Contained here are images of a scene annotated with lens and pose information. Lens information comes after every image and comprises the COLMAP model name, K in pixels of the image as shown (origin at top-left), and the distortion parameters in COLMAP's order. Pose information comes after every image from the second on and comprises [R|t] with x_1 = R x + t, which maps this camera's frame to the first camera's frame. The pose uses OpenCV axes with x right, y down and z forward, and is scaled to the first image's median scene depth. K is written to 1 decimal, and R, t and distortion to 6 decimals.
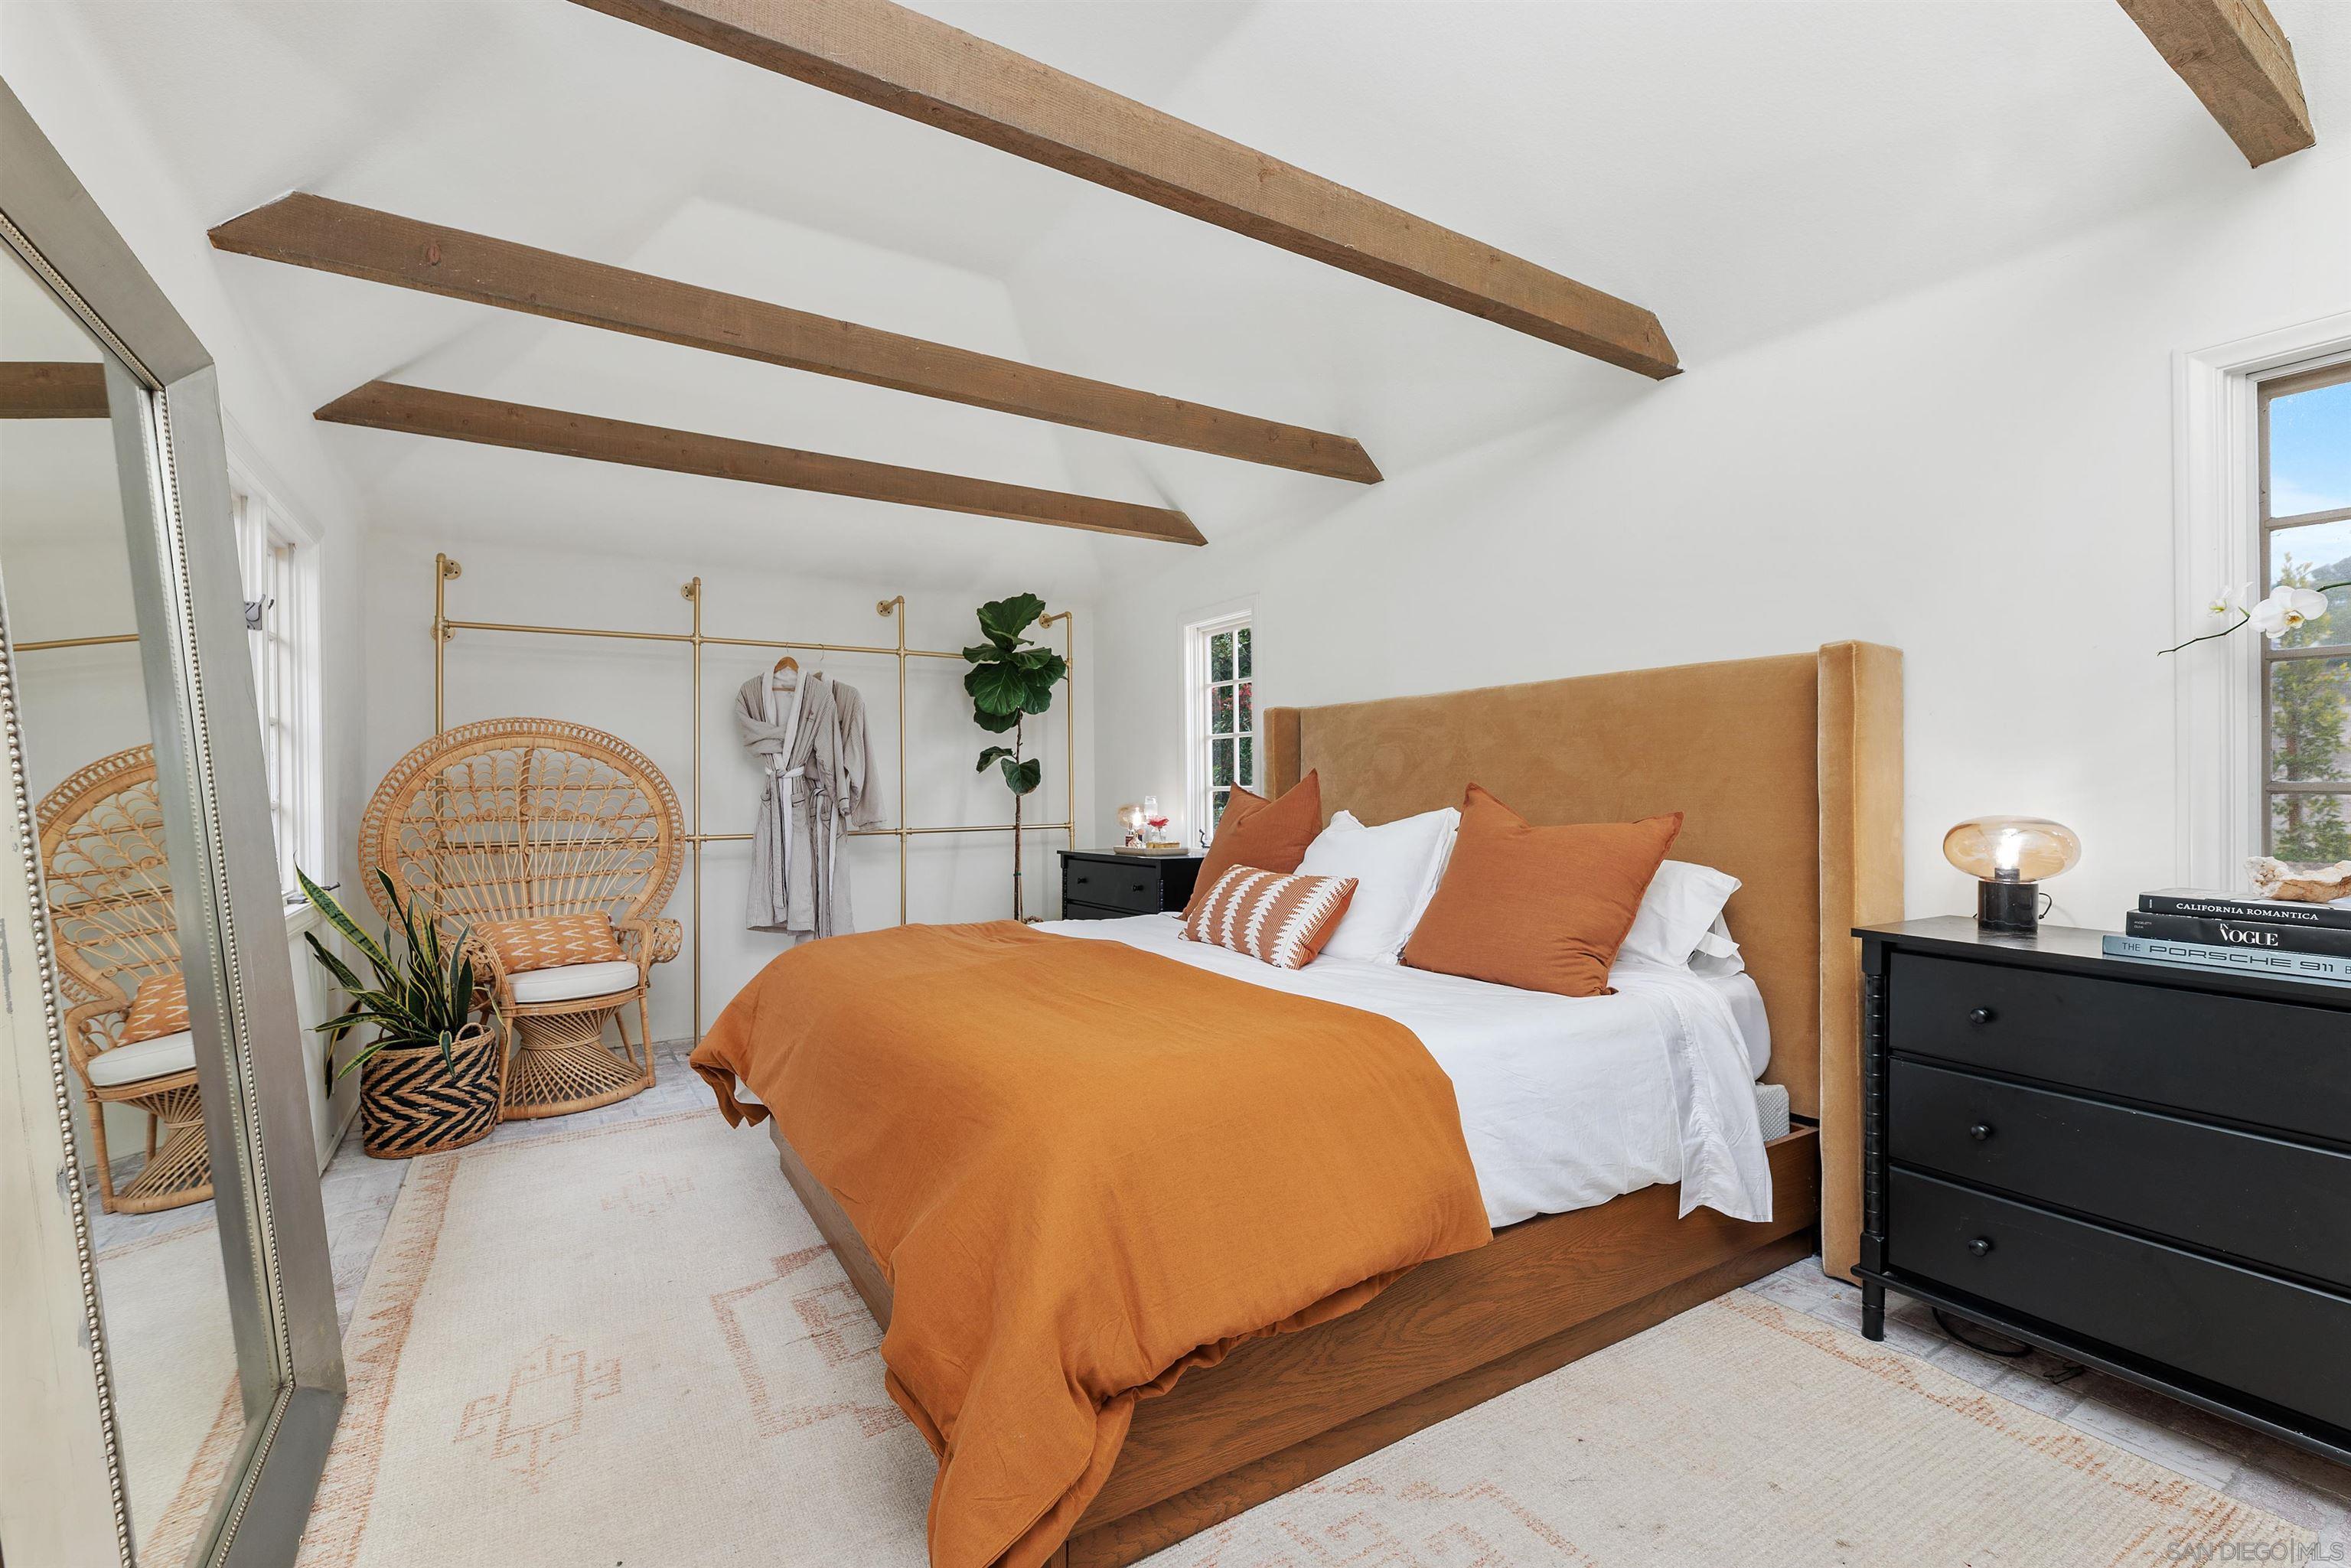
lens RADIAL K [[1005.2, 0, 1175.5], [0, 1005.2, 784.0], [0, 0, 1]] dist [-0.022557, -0.000108]
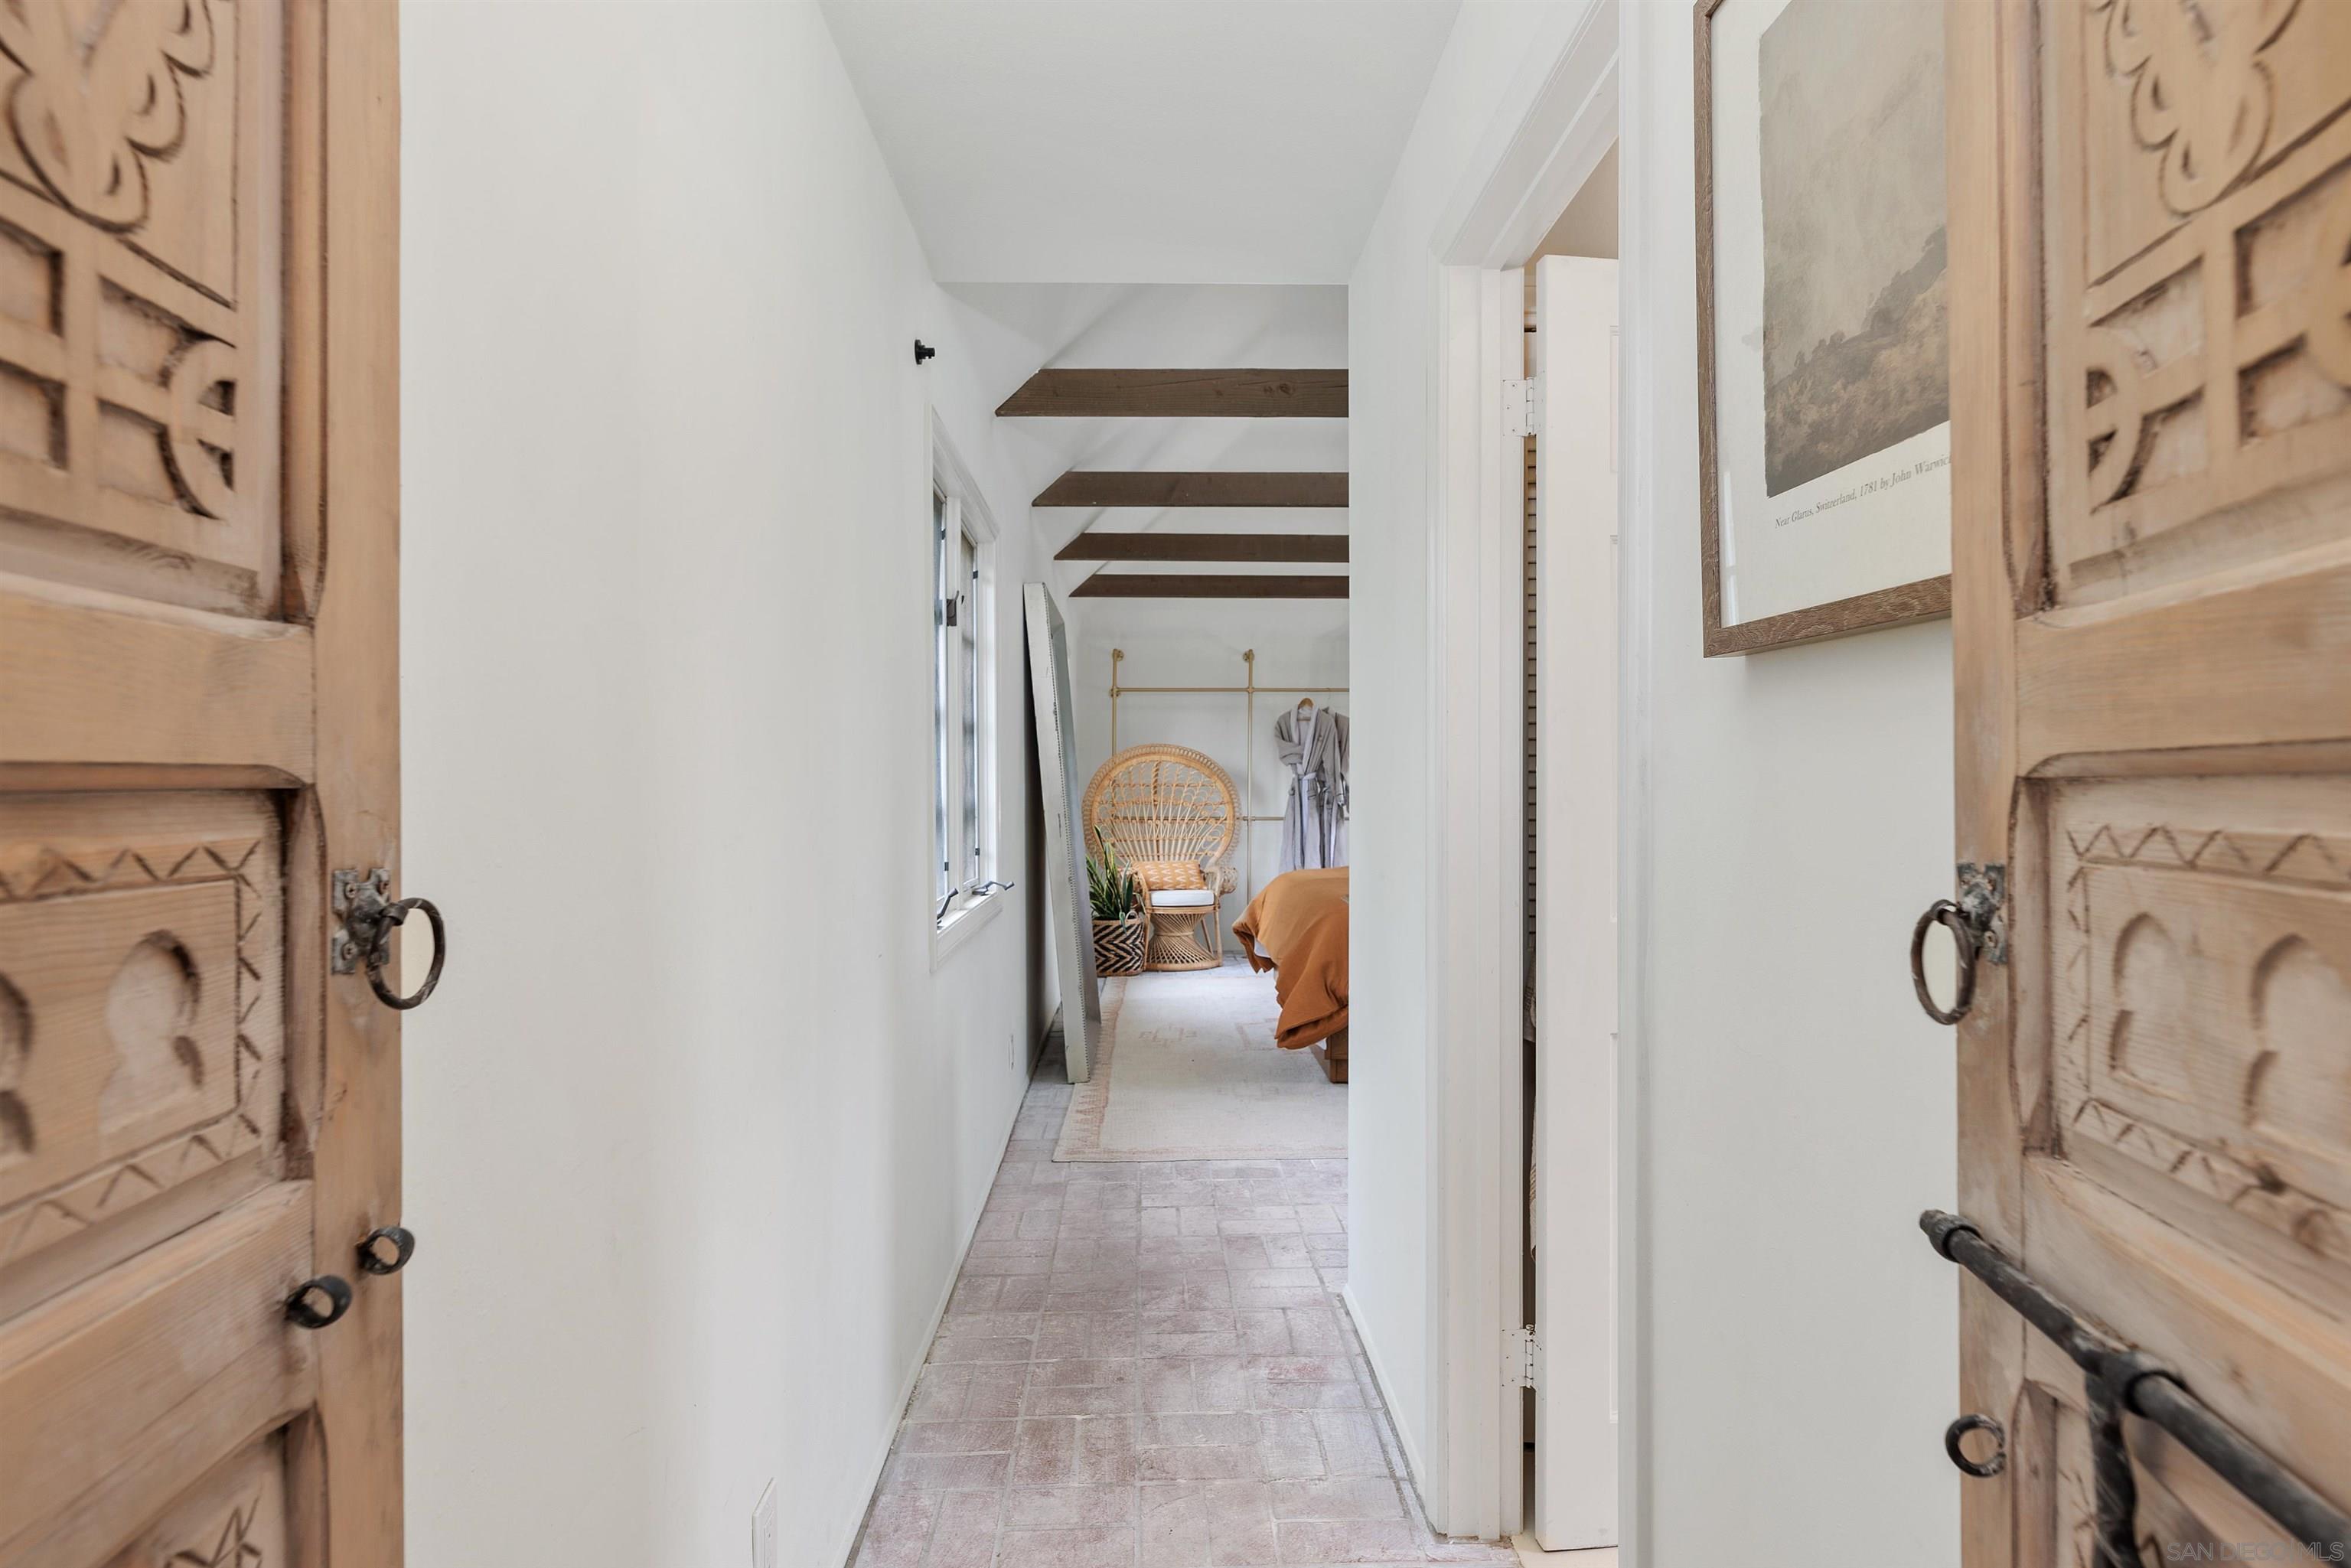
lens RADIAL K [[1194.5, 0, 1172.3], [0, 1194.5, 779.1], [0, 0, 1]] dist [0.002887, 0.000613]
pose [[0.853298, 0.001238, -0.521422, 0.426763], [-0.003114, 0.999991, -0.002723, -0.001547], [0.521415, 0.003947, 0.853294, -0.714332]]
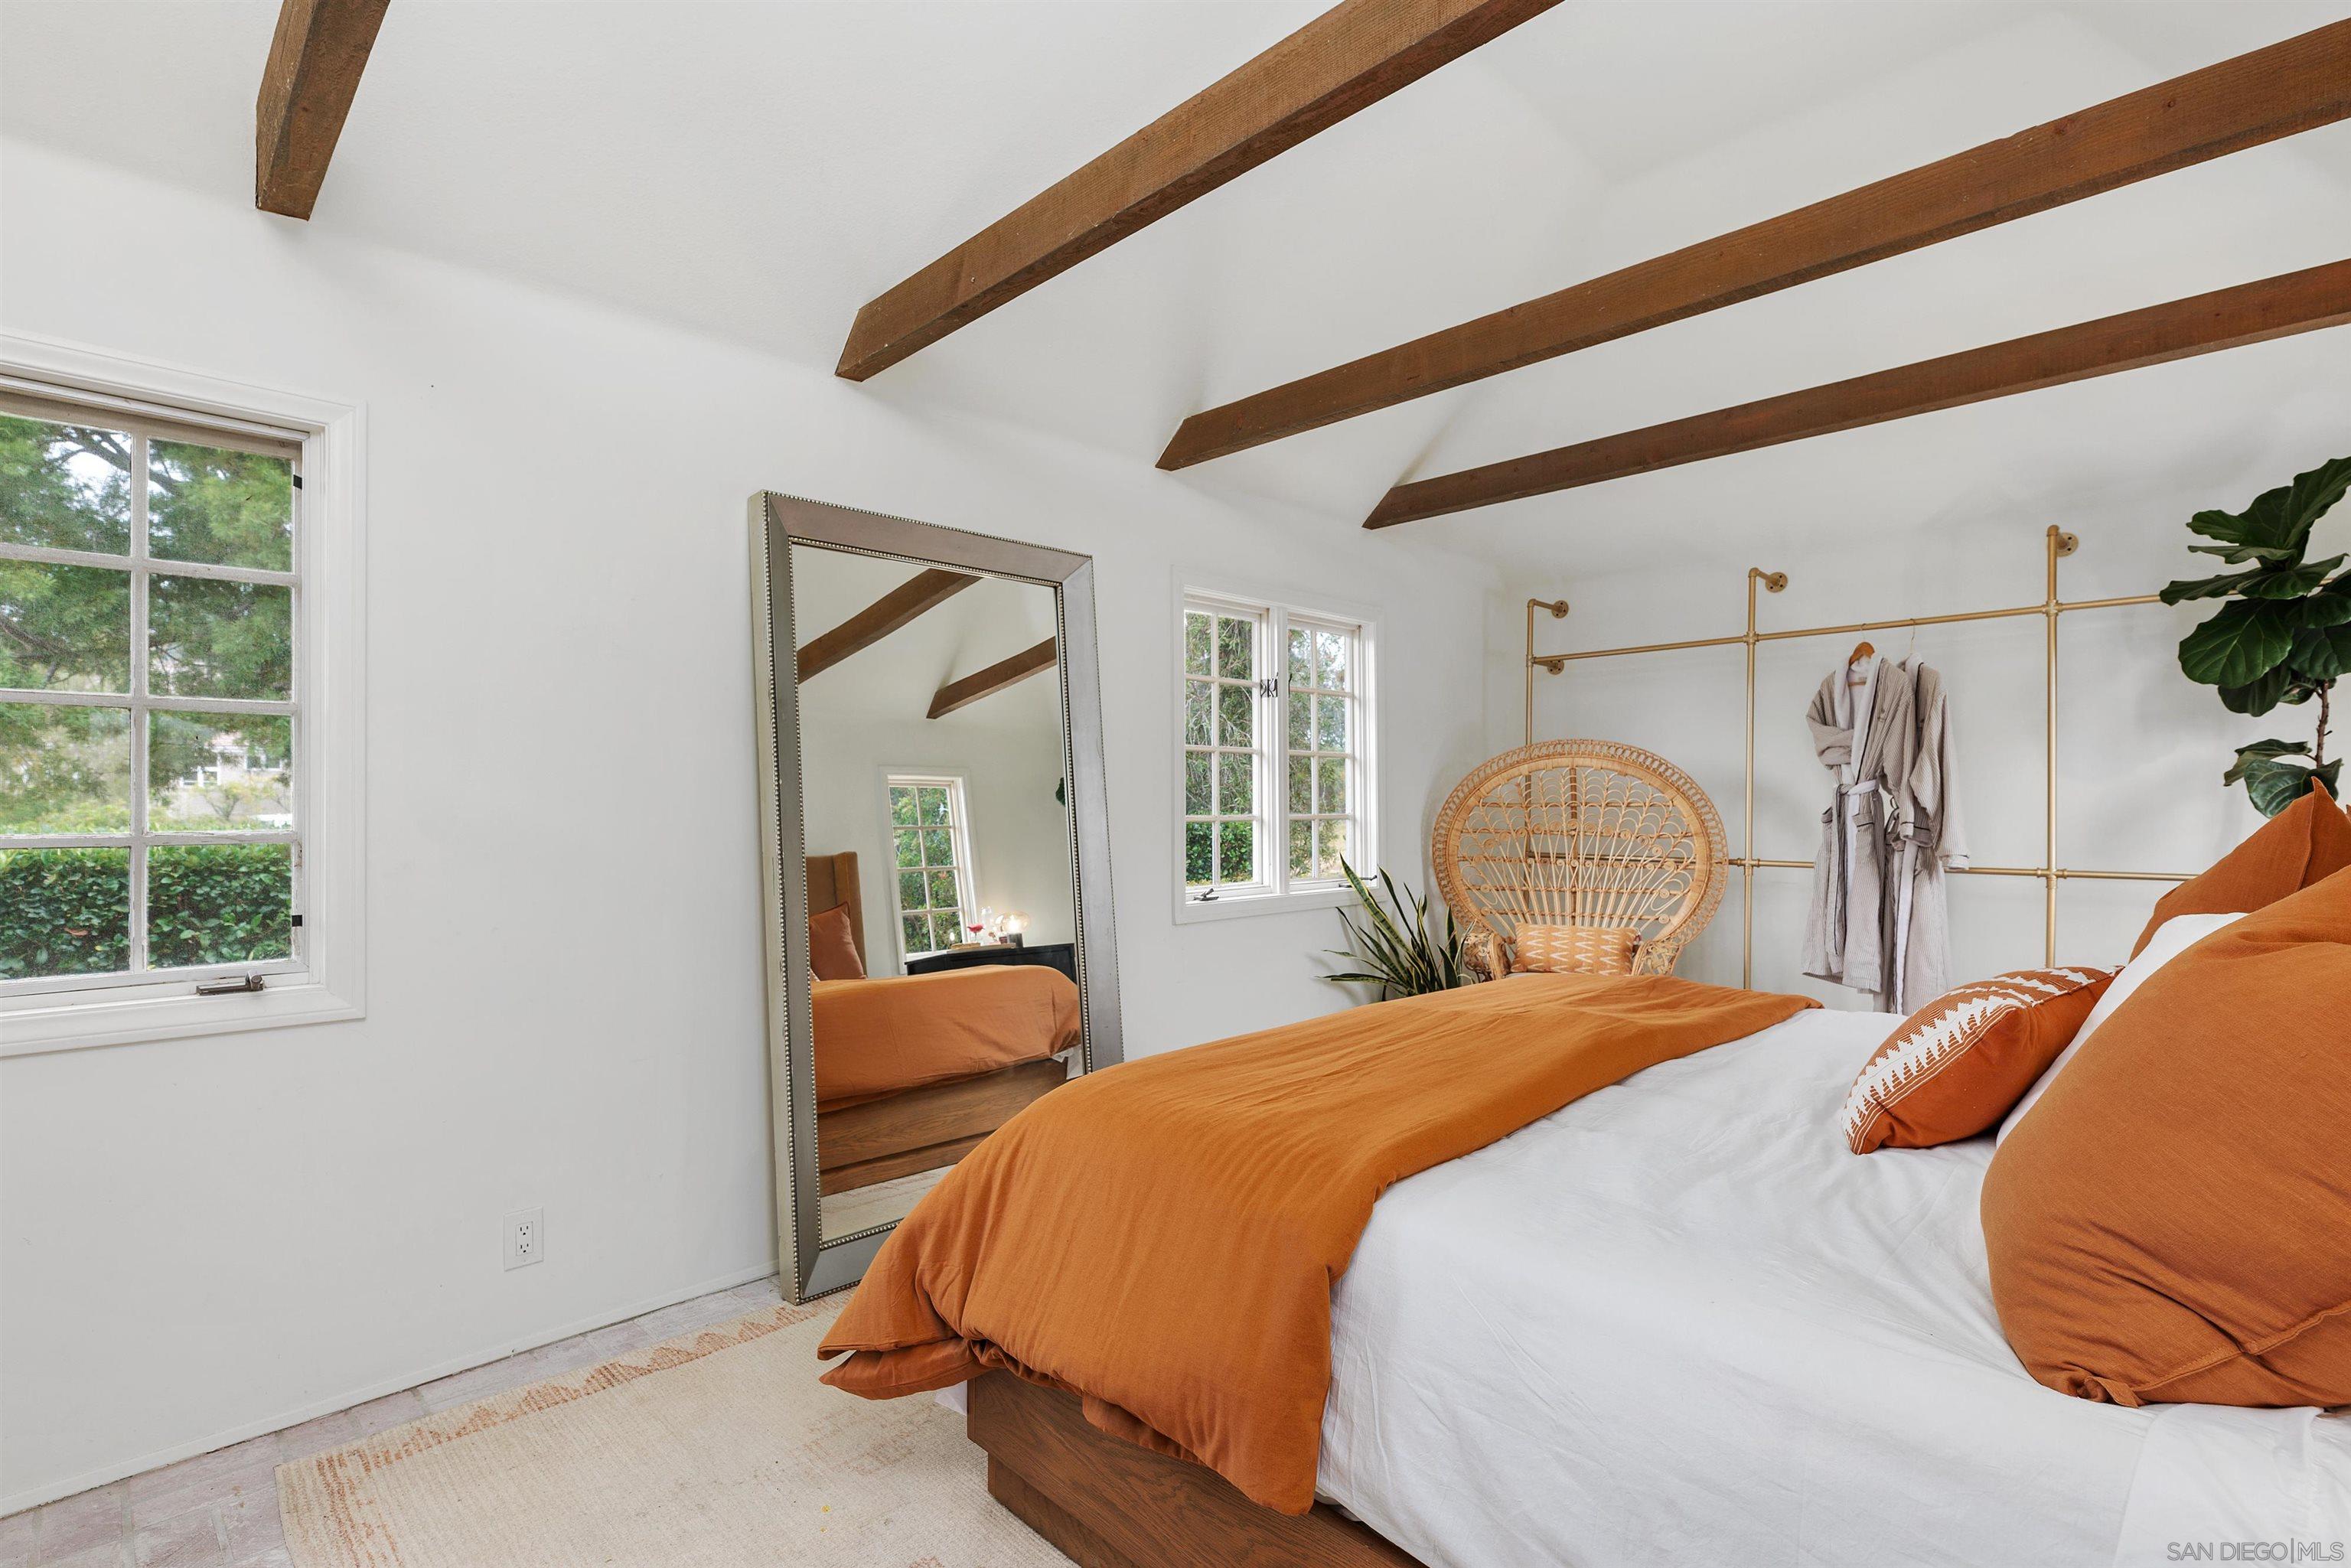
lens RADIAL K [[1121.8, 0, 1172.0], [0, 1121.8, 796.2], [0, 0, 1]] dist [0.002957, 0.000519]
pose [[0.203739, 0.003305, -0.979020, 0.435478], [-0.000246, 0.999994, 0.003325, -0.008721], [0.979025, -0.000437, 0.203739, 0.328305]]
